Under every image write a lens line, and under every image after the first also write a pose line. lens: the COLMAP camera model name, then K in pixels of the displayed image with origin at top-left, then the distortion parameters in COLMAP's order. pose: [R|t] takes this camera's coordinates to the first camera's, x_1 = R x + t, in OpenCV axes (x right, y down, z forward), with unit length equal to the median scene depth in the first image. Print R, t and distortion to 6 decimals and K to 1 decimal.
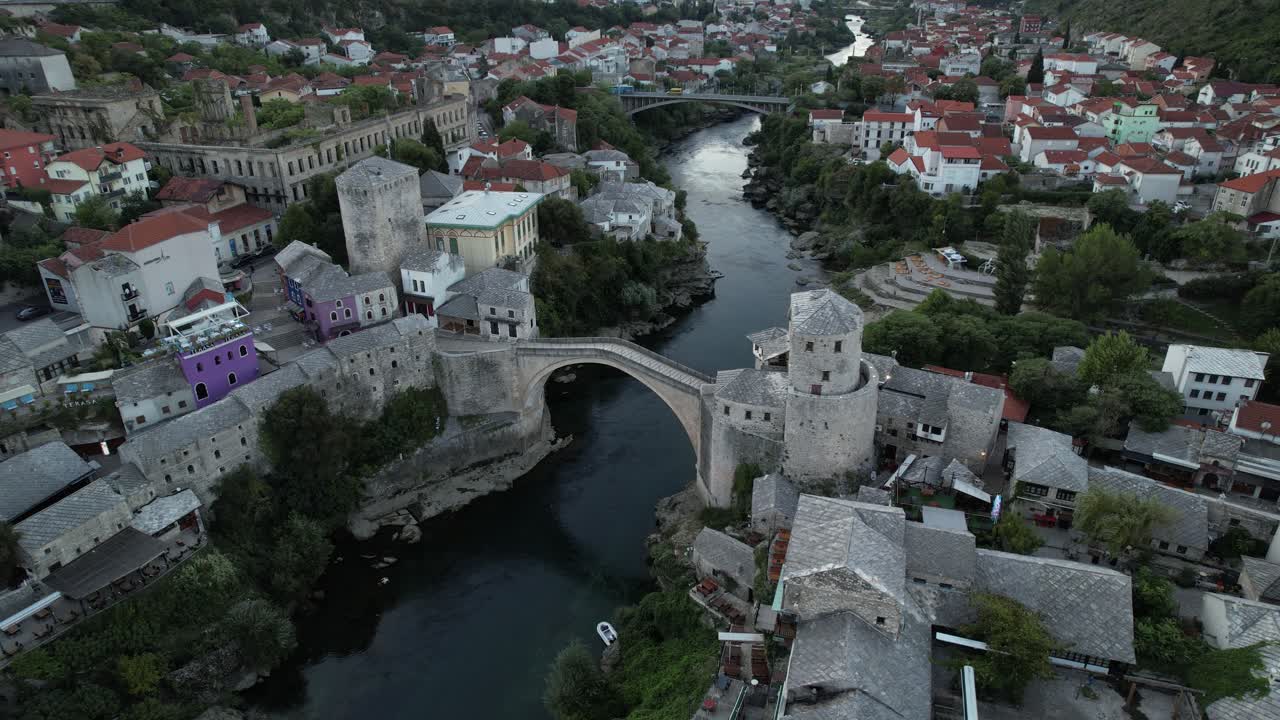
lens RADIAL K [[785.1, 0, 677.6], [0, 785.1, 333.5], [0, 0, 1]] dist [-0.064620, 0.058892]
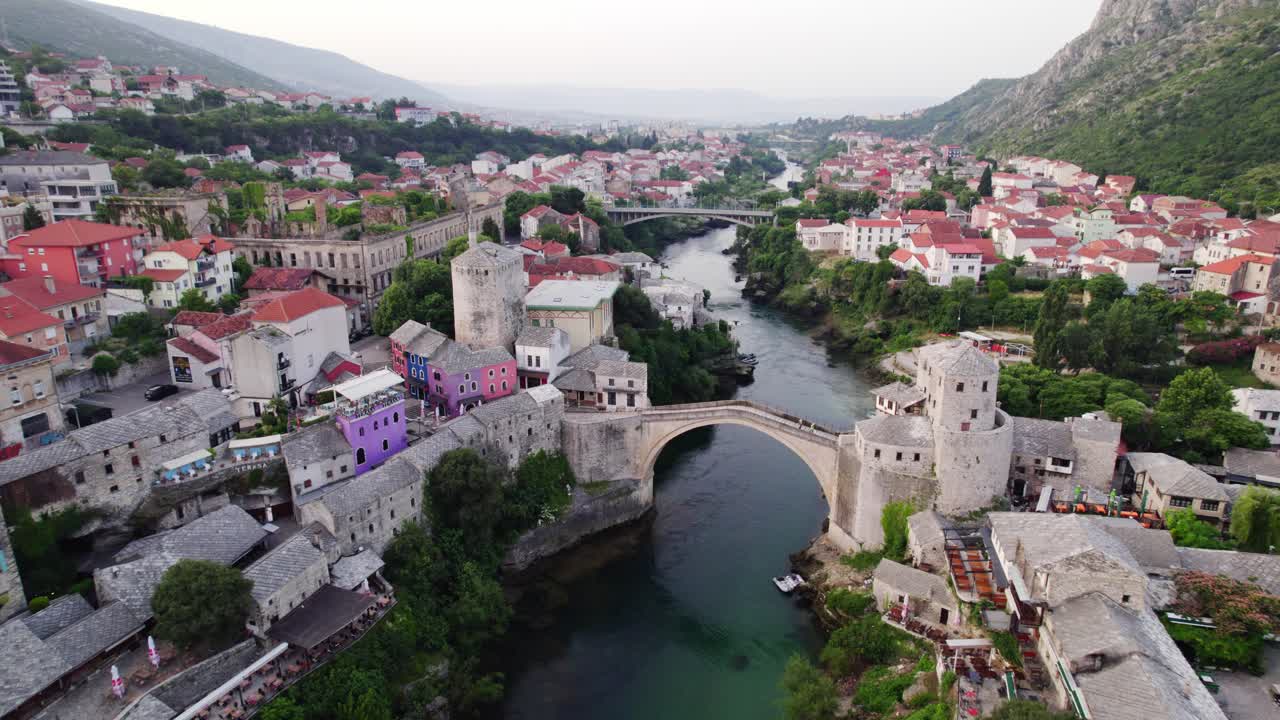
lens RADIAL K [[785.1, 0, 677.6], [0, 785.1, 333.5], [0, 0, 1]] dist [-0.064620, 0.058892]
pose [[0.995261, -0.020284, 0.095097, -0.242664], [0.035001, 0.987176, -0.155750, 0.072392], [-0.090718, 0.158340, 0.983208, -0.047390]]
